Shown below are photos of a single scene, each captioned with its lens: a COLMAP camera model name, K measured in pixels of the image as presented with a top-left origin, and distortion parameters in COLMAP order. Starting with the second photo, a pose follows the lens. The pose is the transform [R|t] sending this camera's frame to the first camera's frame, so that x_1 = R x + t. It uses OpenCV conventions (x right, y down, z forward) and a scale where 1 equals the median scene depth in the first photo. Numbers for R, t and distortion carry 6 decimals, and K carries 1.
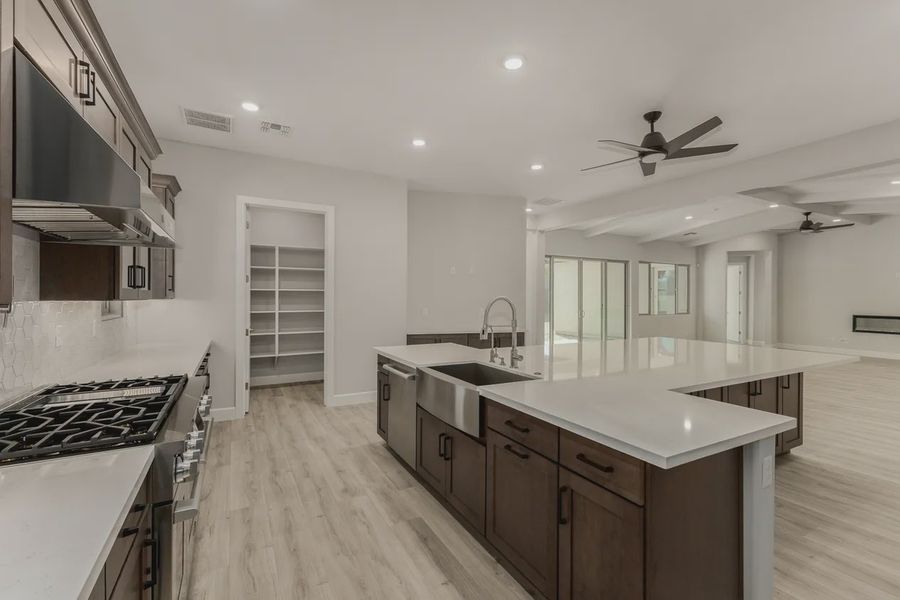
lens RADIAL K [[409.9, 0, 450.2], [0, 409.9, 293.3], [0, 0, 1]] dist [0.011430, -0.001440]
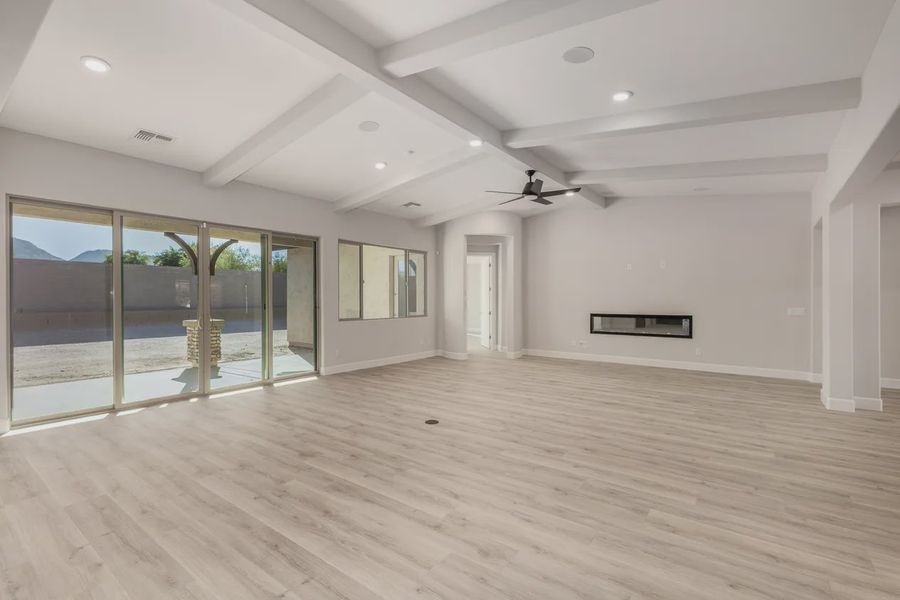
lens RADIAL K [[409.9, 0, 450.1], [0, 409.9, 301.4], [0, 0, 1]] dist [0.011430, -0.001440]
pose [[0.920525, -0.009522, 0.390568, 0.339562], [0.005918, 0.999928, 0.010430, 0.015384], [-0.390639, -0.007290, 0.920515, 0.297876]]
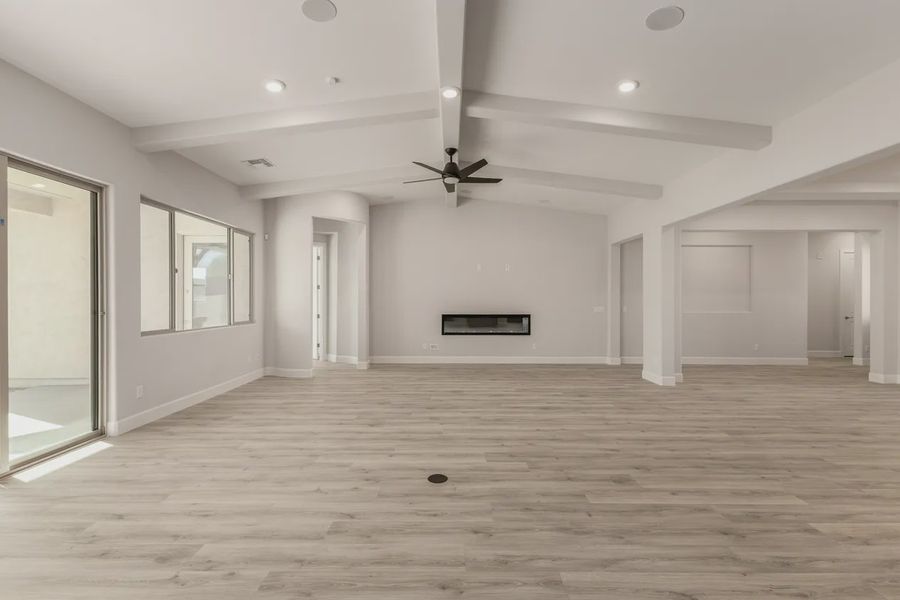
lens RADIAL K [[409.9, 0, 455.4], [0, 409.9, 300.3], [0, 0, 1]] dist [0.011430, -0.001440]
pose [[0.507932, -0.008124, 0.861359, 0.255626], [0.000671, 0.999959, 0.009035, 0.015803], [-0.861397, -0.004012, 0.507916, 0.508323]]
